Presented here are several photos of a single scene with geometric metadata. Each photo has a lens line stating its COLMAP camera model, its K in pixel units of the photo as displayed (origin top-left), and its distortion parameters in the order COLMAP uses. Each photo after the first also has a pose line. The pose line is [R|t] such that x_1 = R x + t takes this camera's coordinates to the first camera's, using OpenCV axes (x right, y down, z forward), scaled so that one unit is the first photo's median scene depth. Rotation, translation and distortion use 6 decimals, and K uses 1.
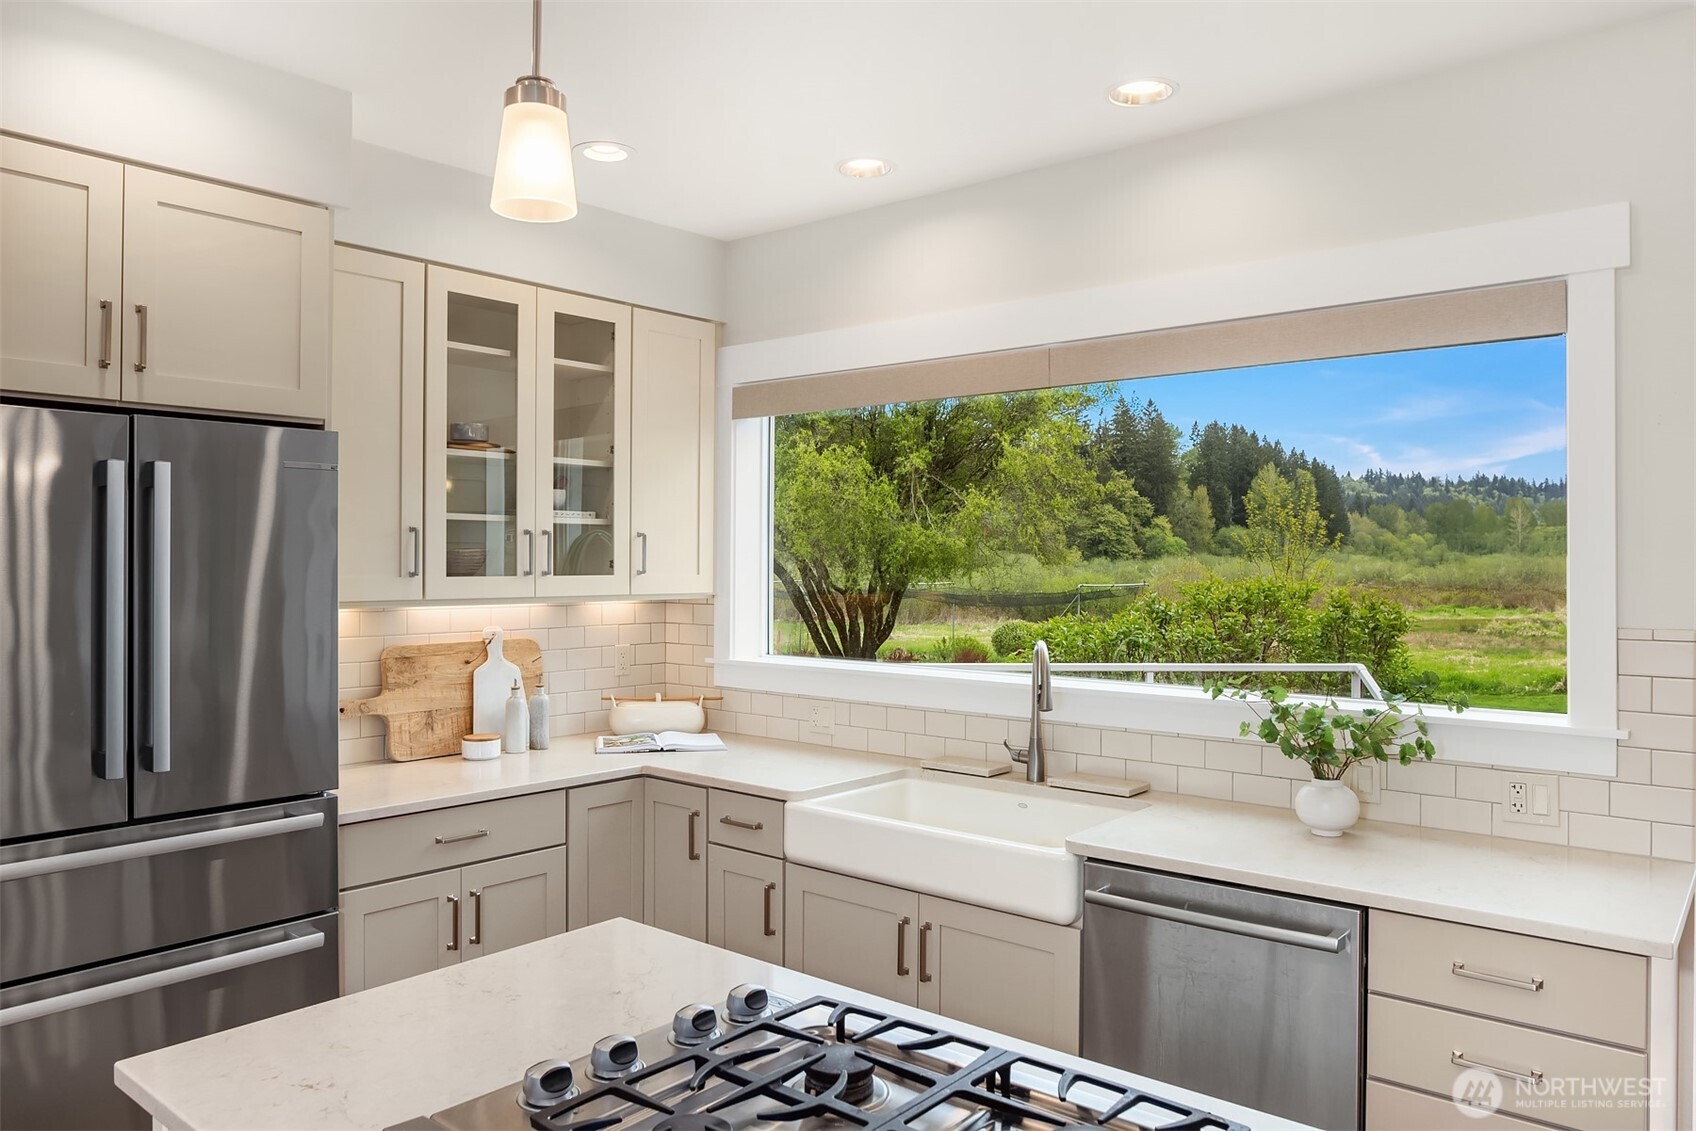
lens RADIAL K [[1175.6, 0, 850.2], [0, 1175.6, 559.4], [0, 0, 1]] dist [-0.014924, 0.002338]
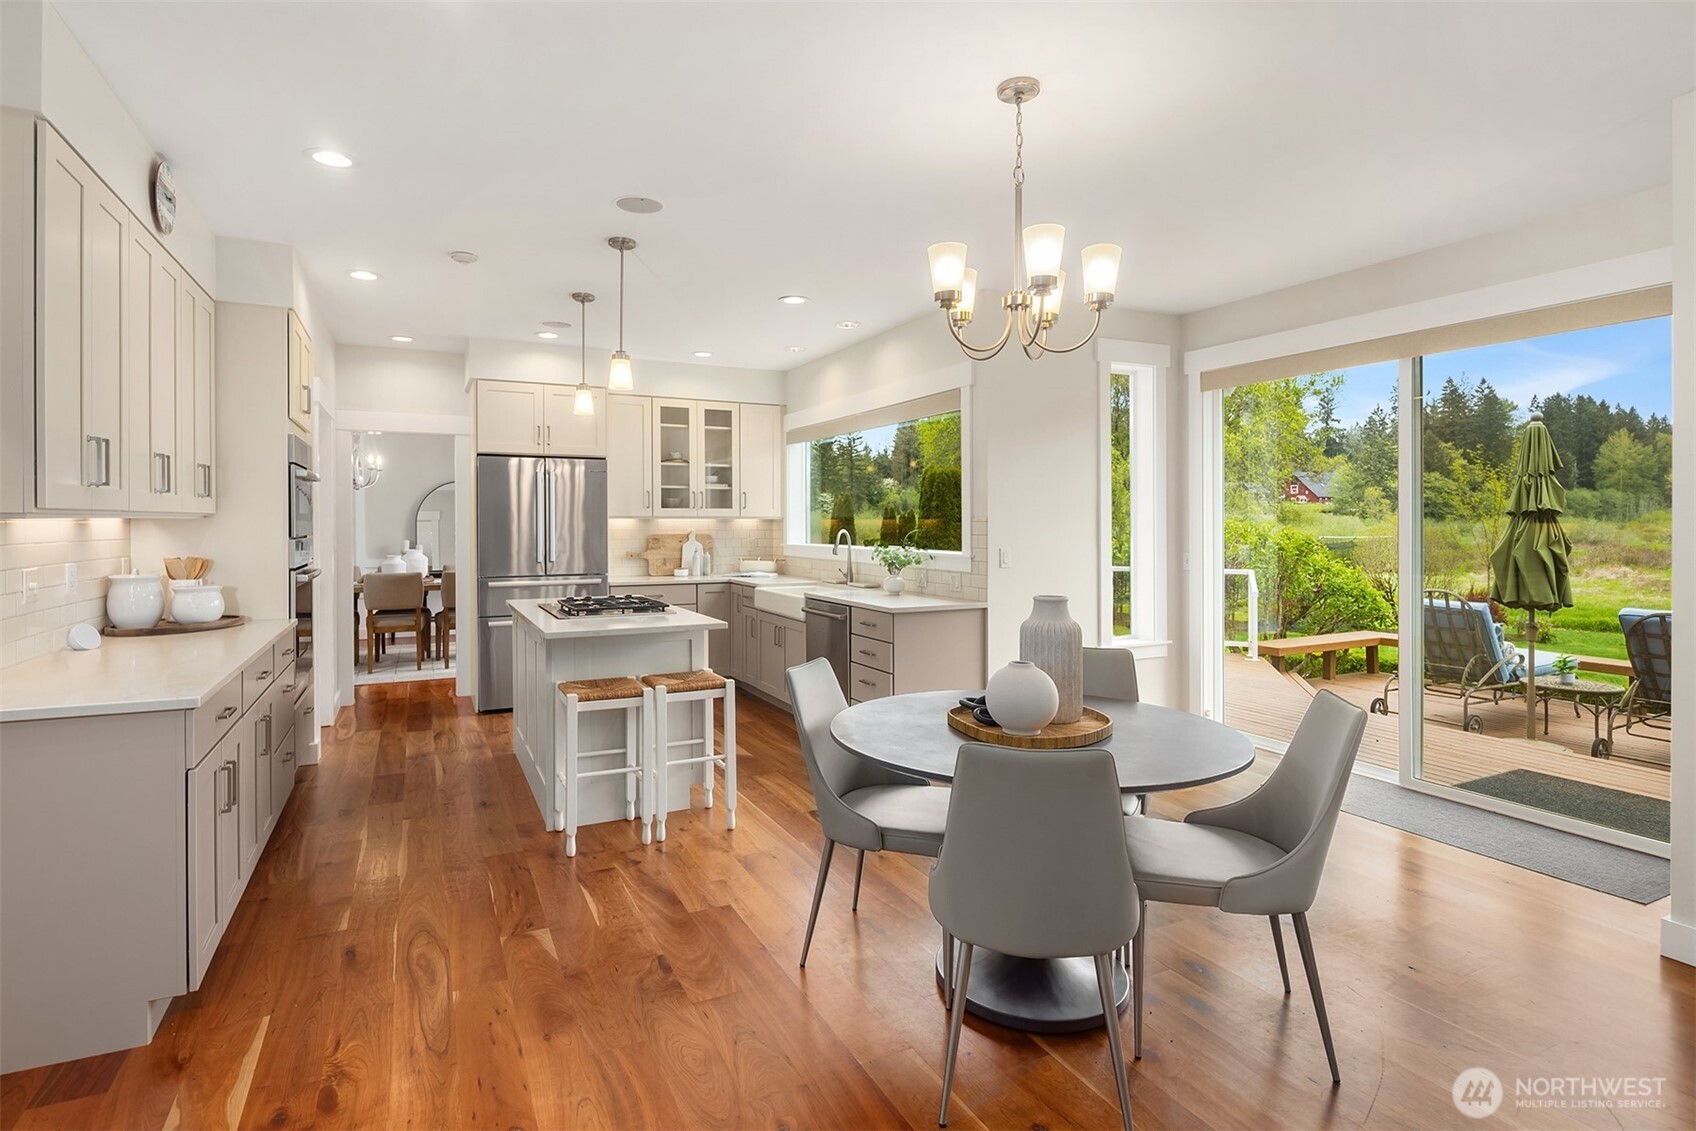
lens RADIAL K [[832.3, 0, 818.7], [0, 832.3, 524.8], [0, 0, 1]] dist [0.026727, -0.000007]
pose [[0.913540, -0.001412, -0.406745, 0.660849], [0.002980, 0.999990, 0.003221, 0.040403], [0.406737, -0.004154, 0.913536, -0.543730]]
